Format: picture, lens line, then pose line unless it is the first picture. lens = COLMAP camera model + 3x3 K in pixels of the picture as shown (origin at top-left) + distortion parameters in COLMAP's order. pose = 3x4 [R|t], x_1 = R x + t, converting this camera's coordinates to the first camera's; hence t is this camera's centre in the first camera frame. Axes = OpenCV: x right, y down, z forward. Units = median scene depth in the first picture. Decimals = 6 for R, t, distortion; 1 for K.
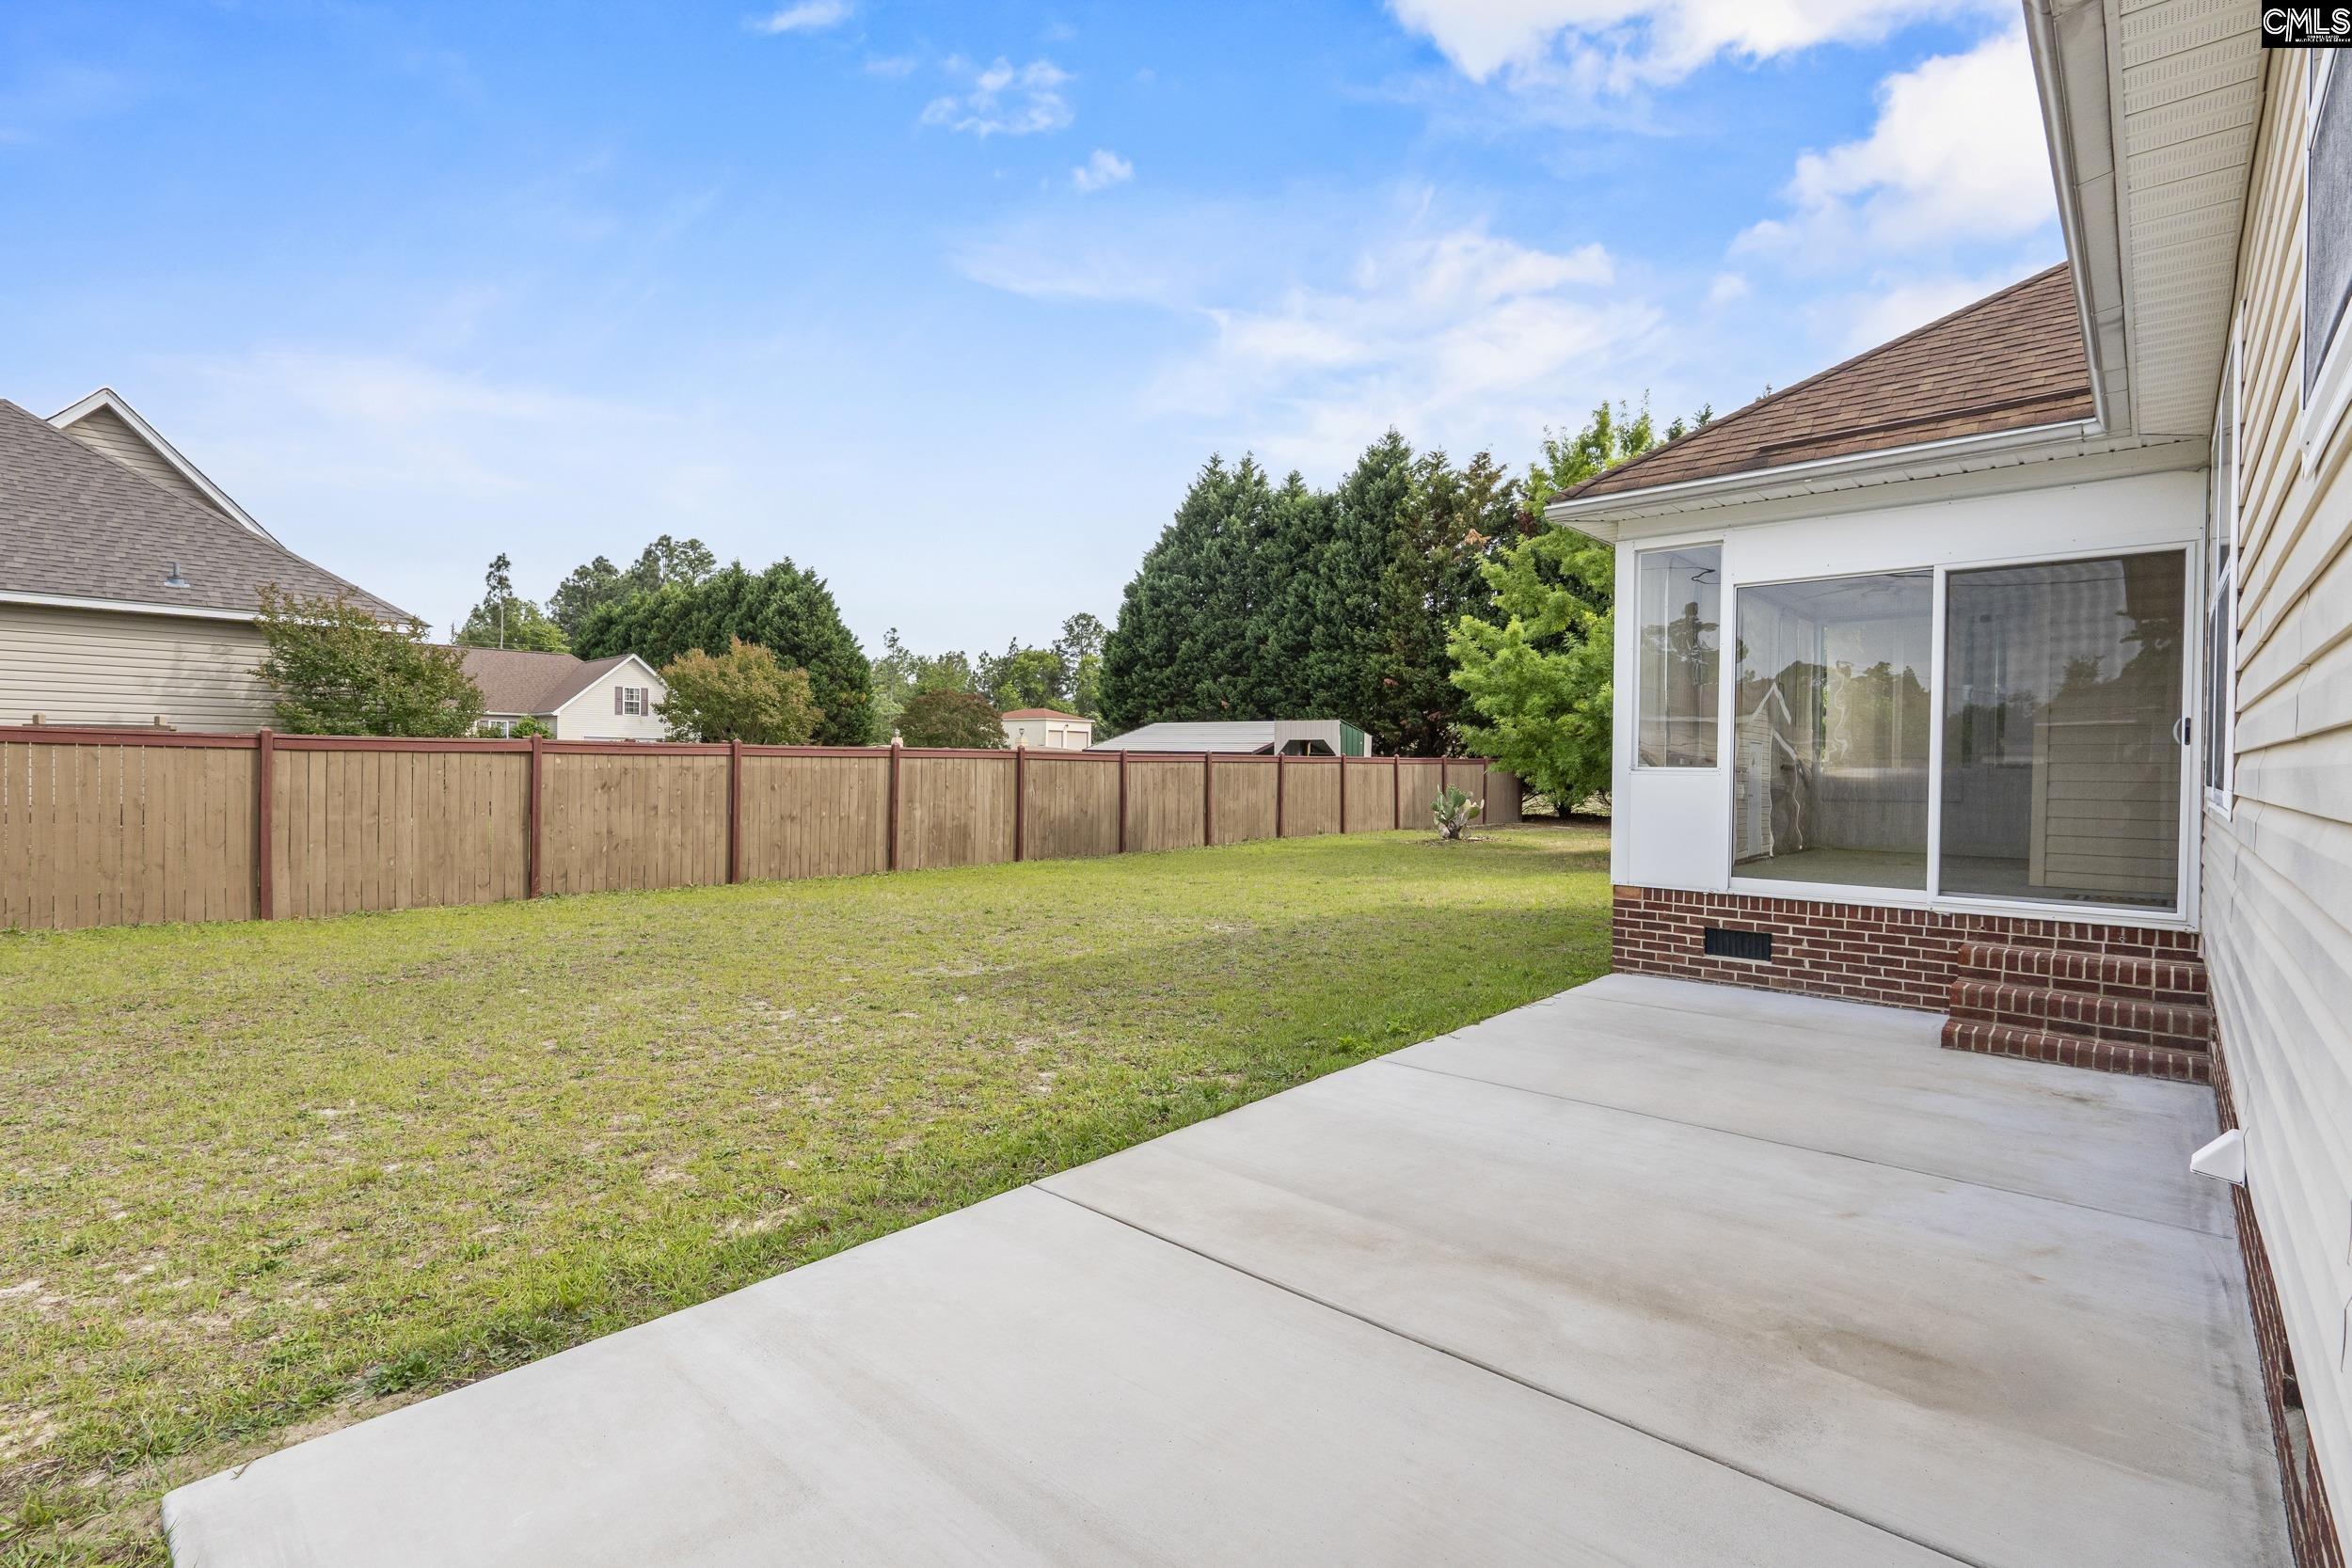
lens RADIAL K [[1096.2, 0, 1152.6], [0, 1096.2, 778.3], [0, 0, 1]] dist [-0.003394, 0.000464]
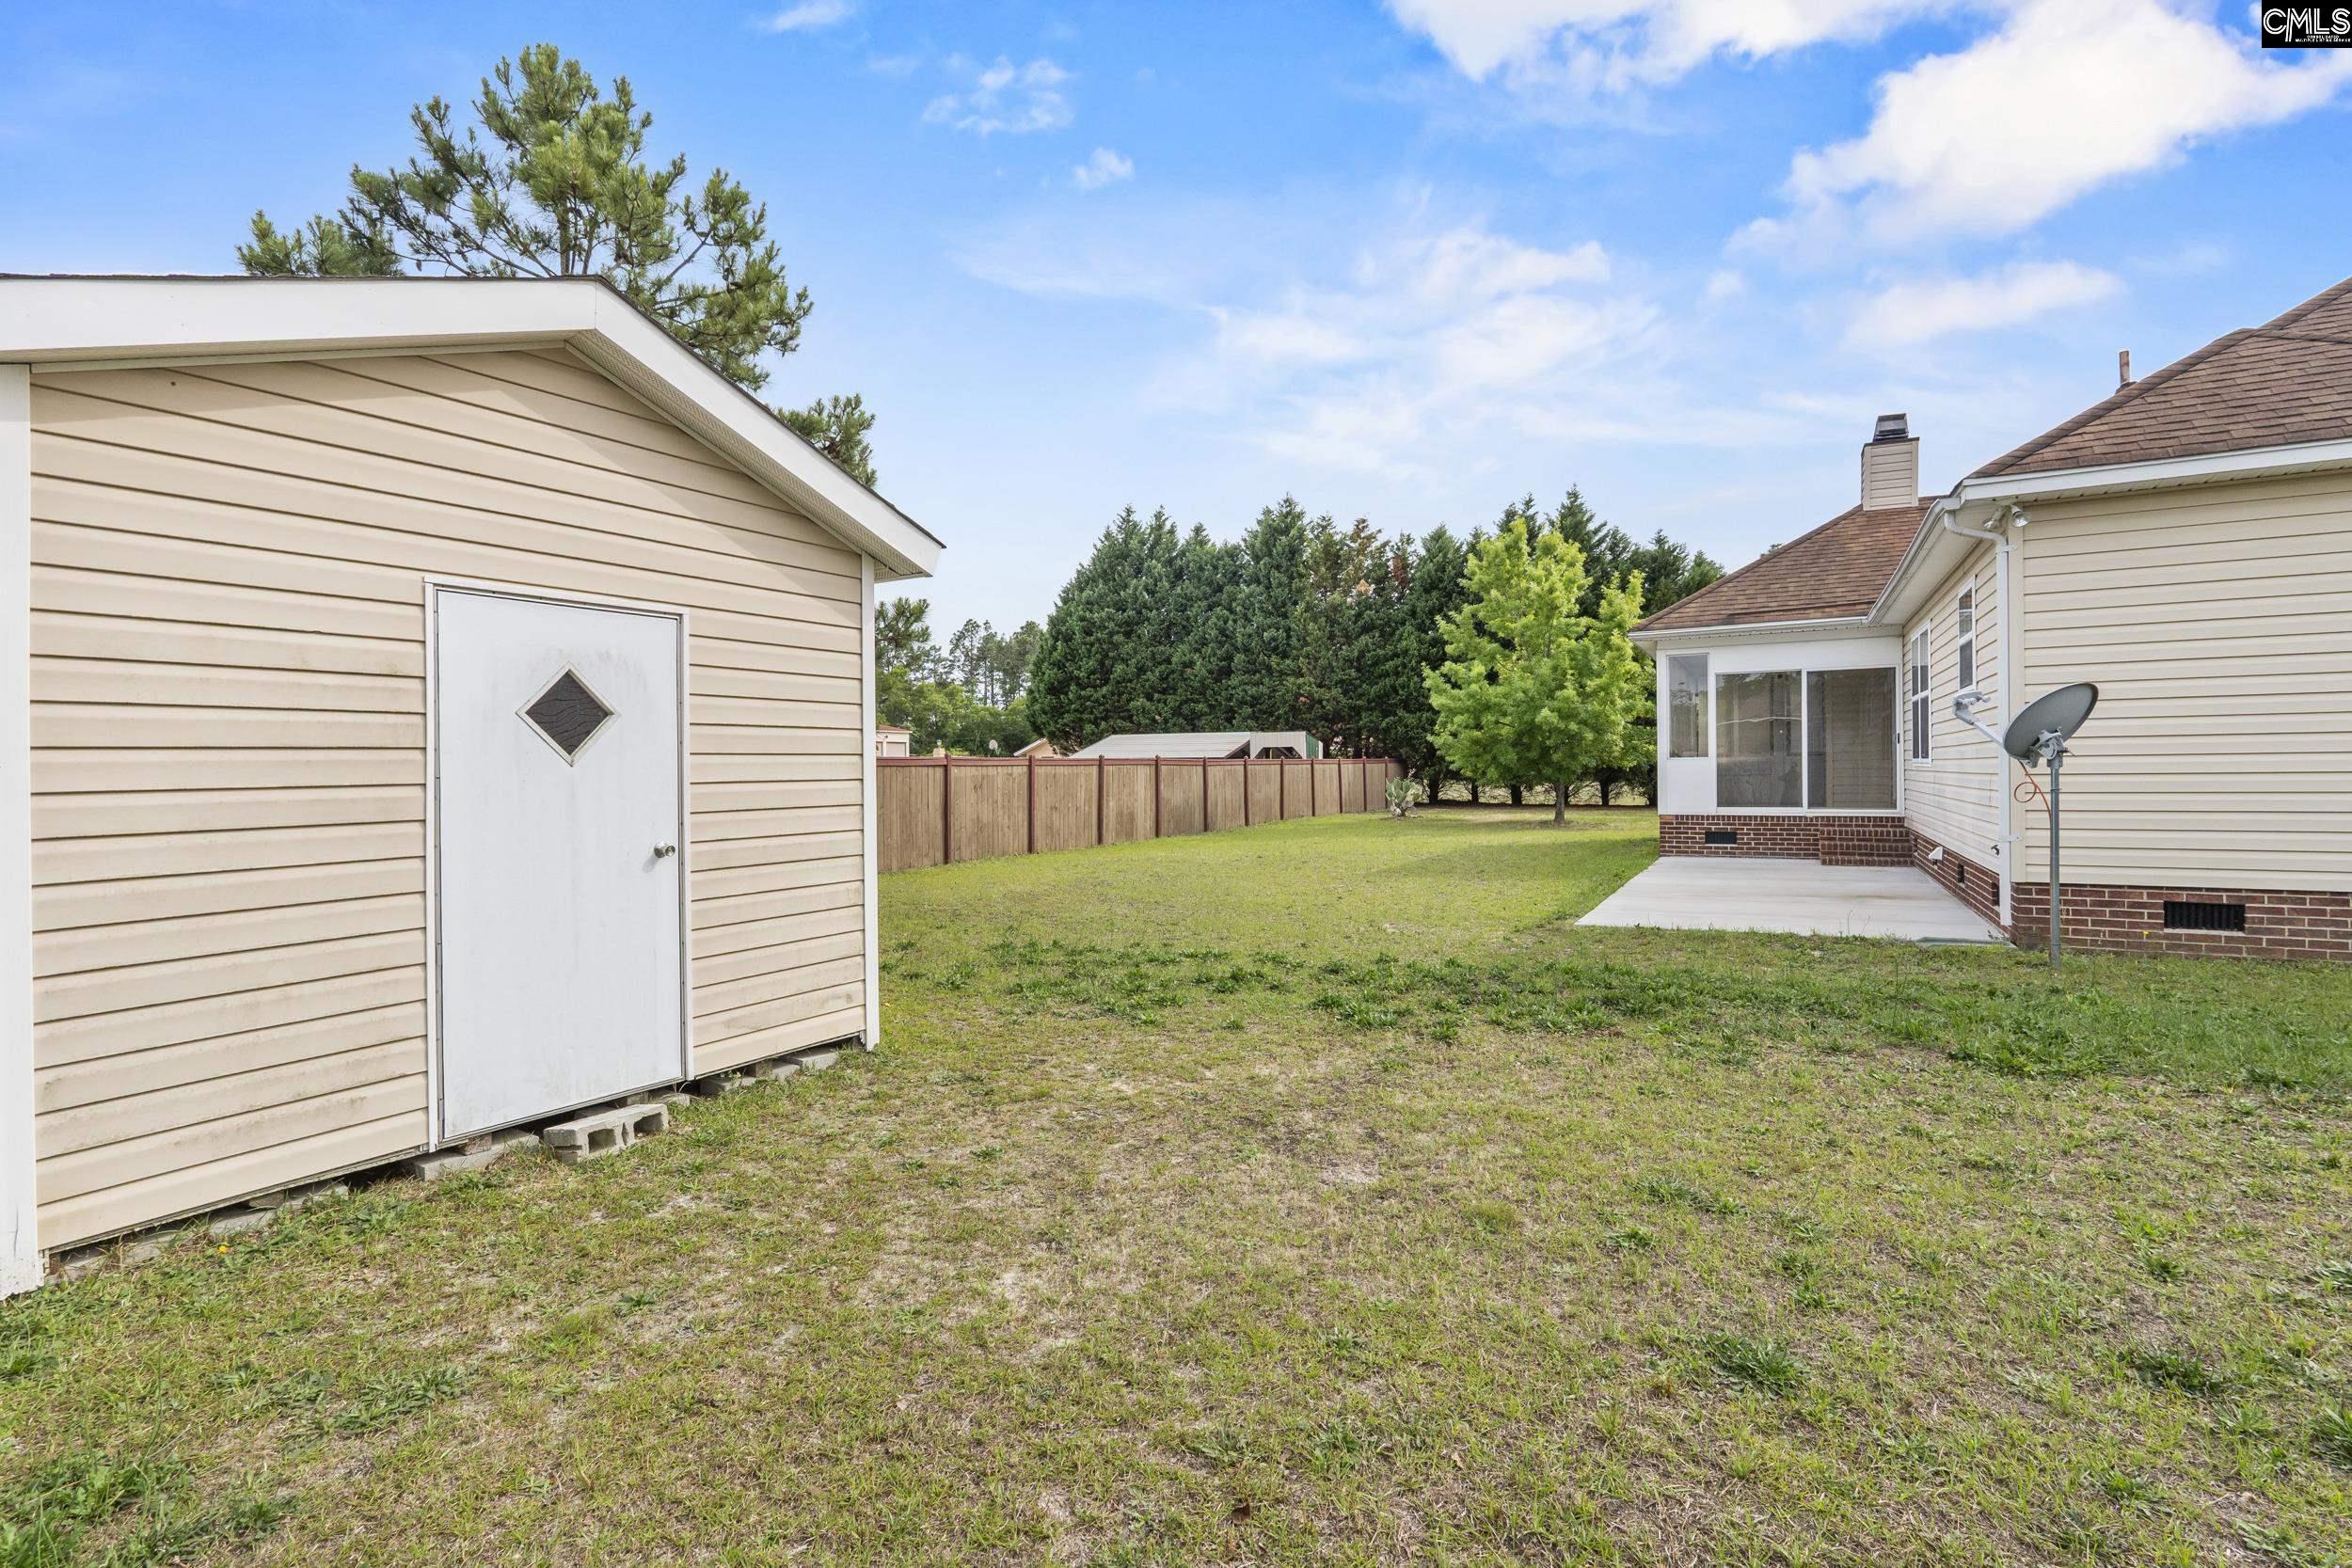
lens RADIAL K [[1096.2, 0, 1163.4], [0, 1096.2, 780.4], [0, 0, 1]] dist [-0.003394, 0.000464]
pose [[0.973275, -0.025786, 0.228191, -0.217990], [0.026723, 0.999642, -0.001016, 0.002011], [-0.228083, 0.007087, 0.973616, -0.182443]]
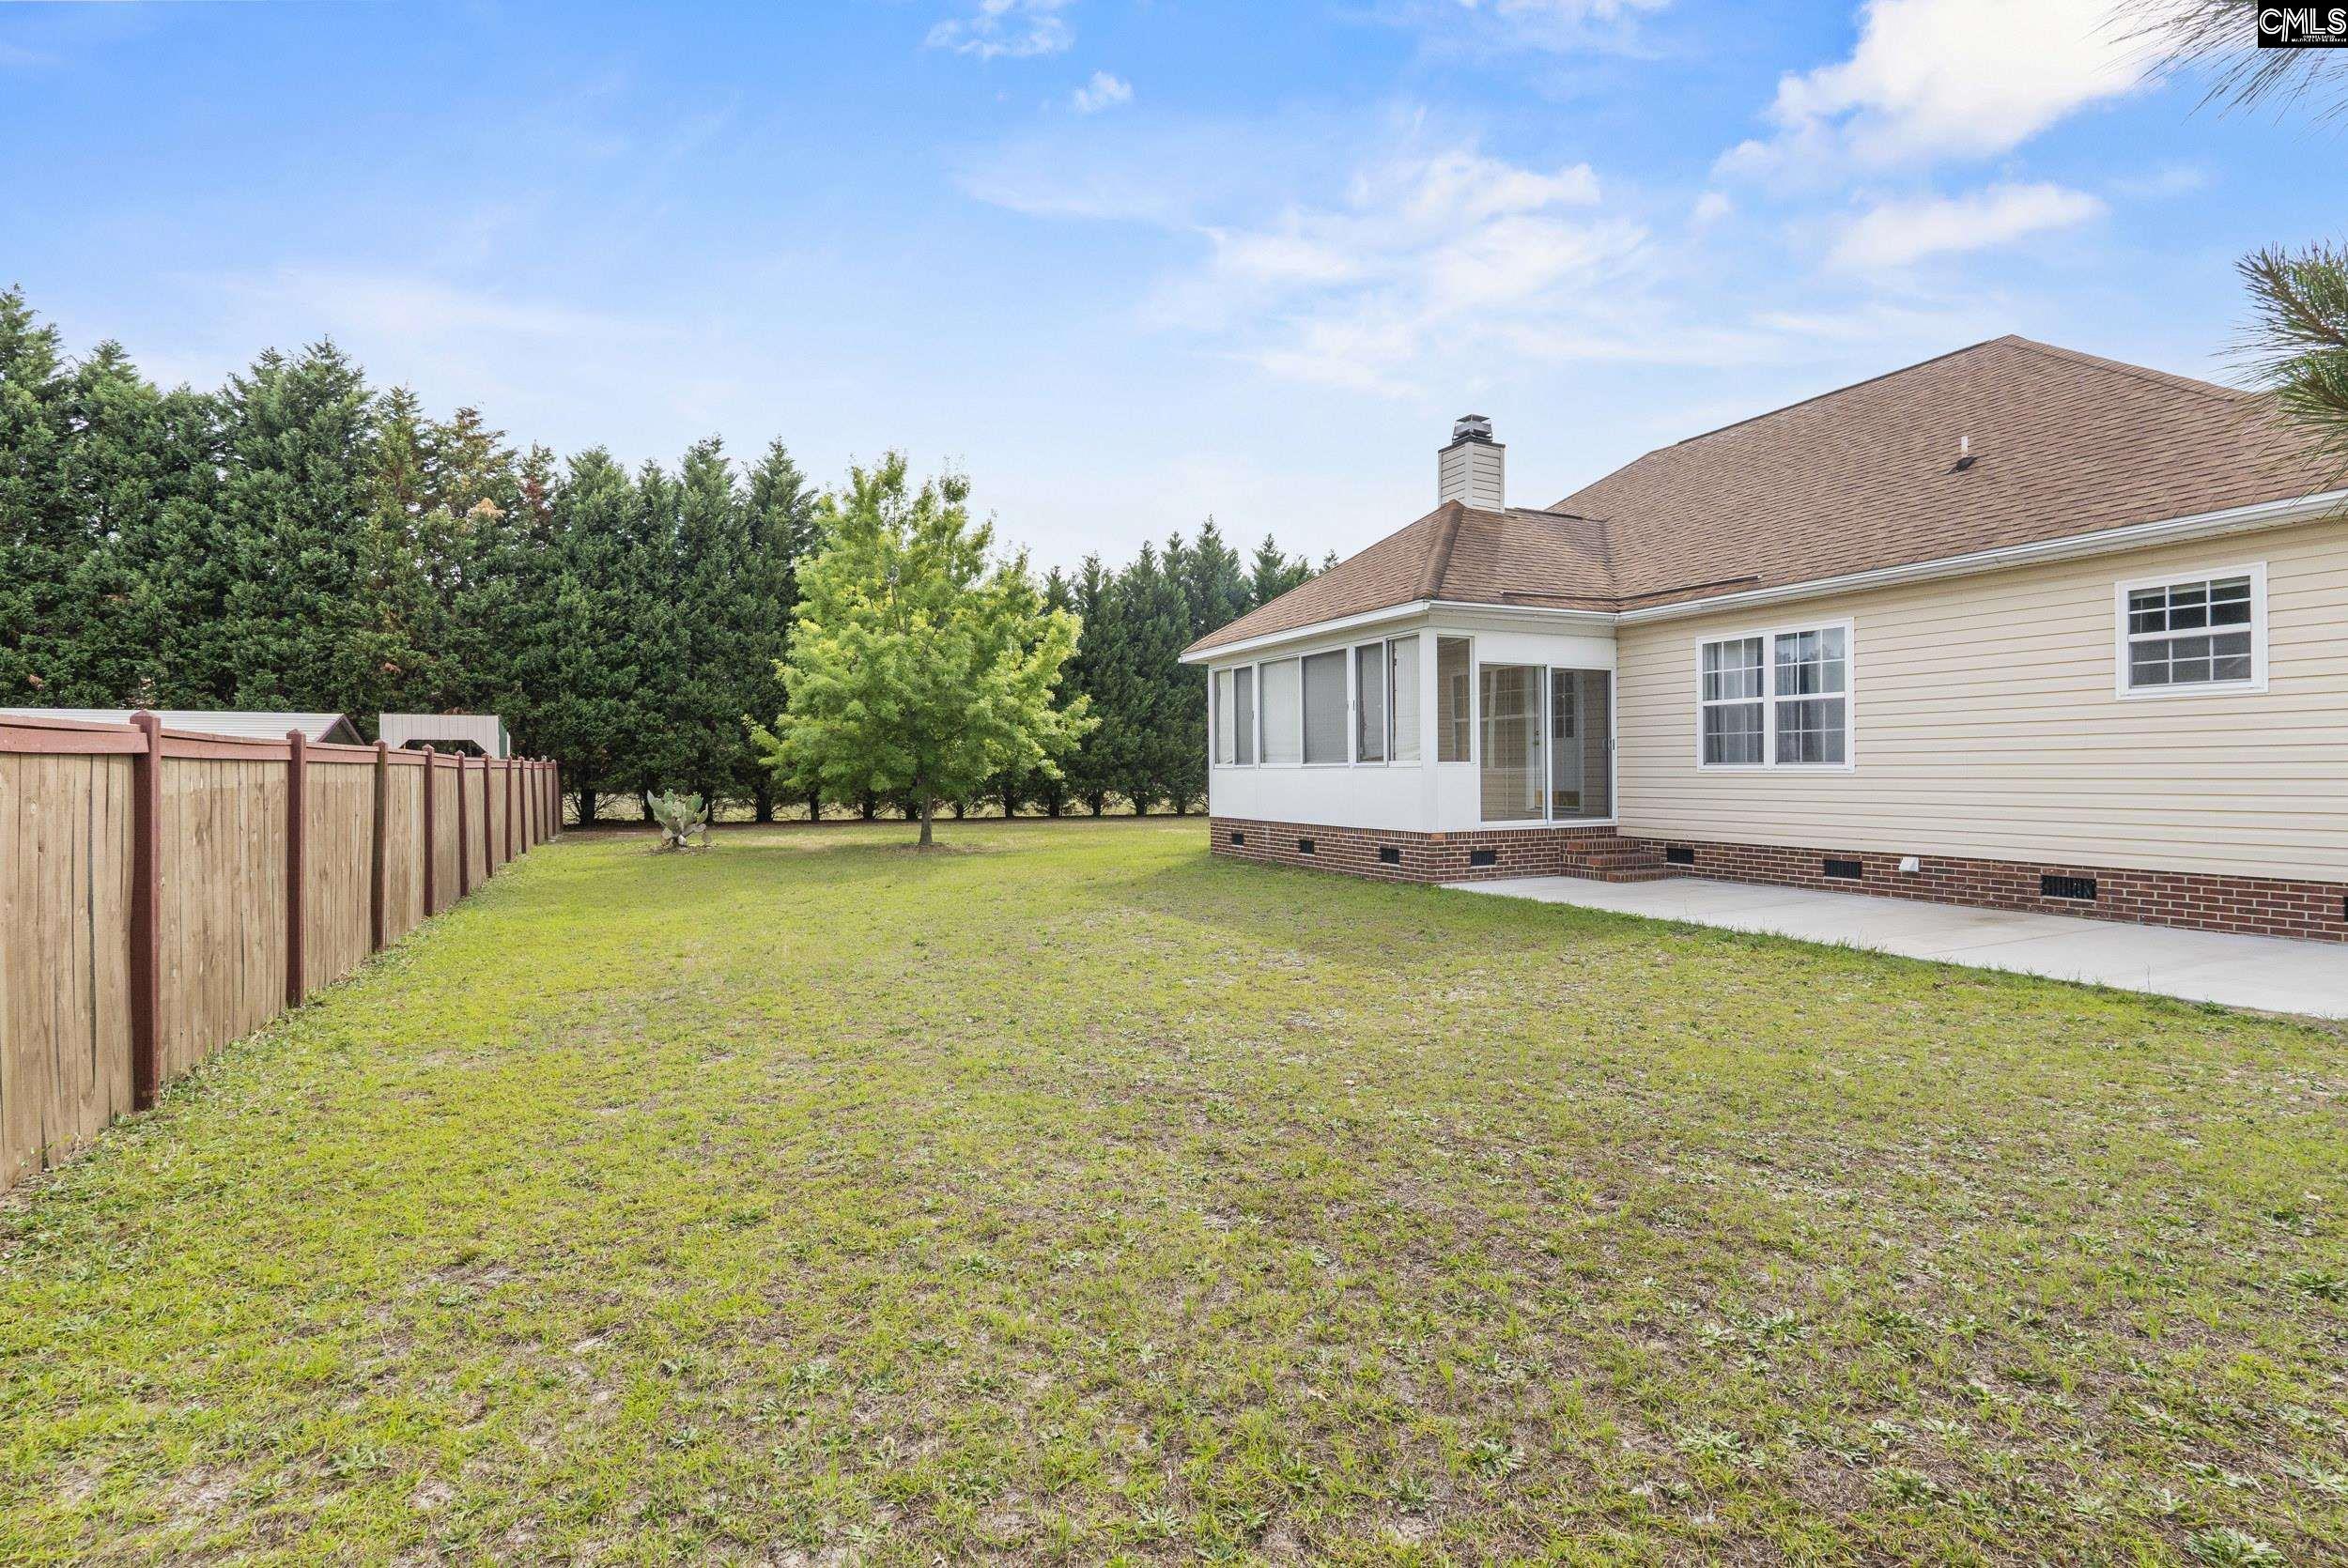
lens RADIAL K [[1094.3, 0, 1162.4], [0, 1094.3, 774.9], [0, 0, 1]] dist [-0.003394, 0.000464]
pose [[0.385136, -0.018850, 0.922667, -0.284104], [0.024095, 0.999656, 0.010365, -0.004045], [-0.922545, 0.018240, 0.385458, 0.164515]]
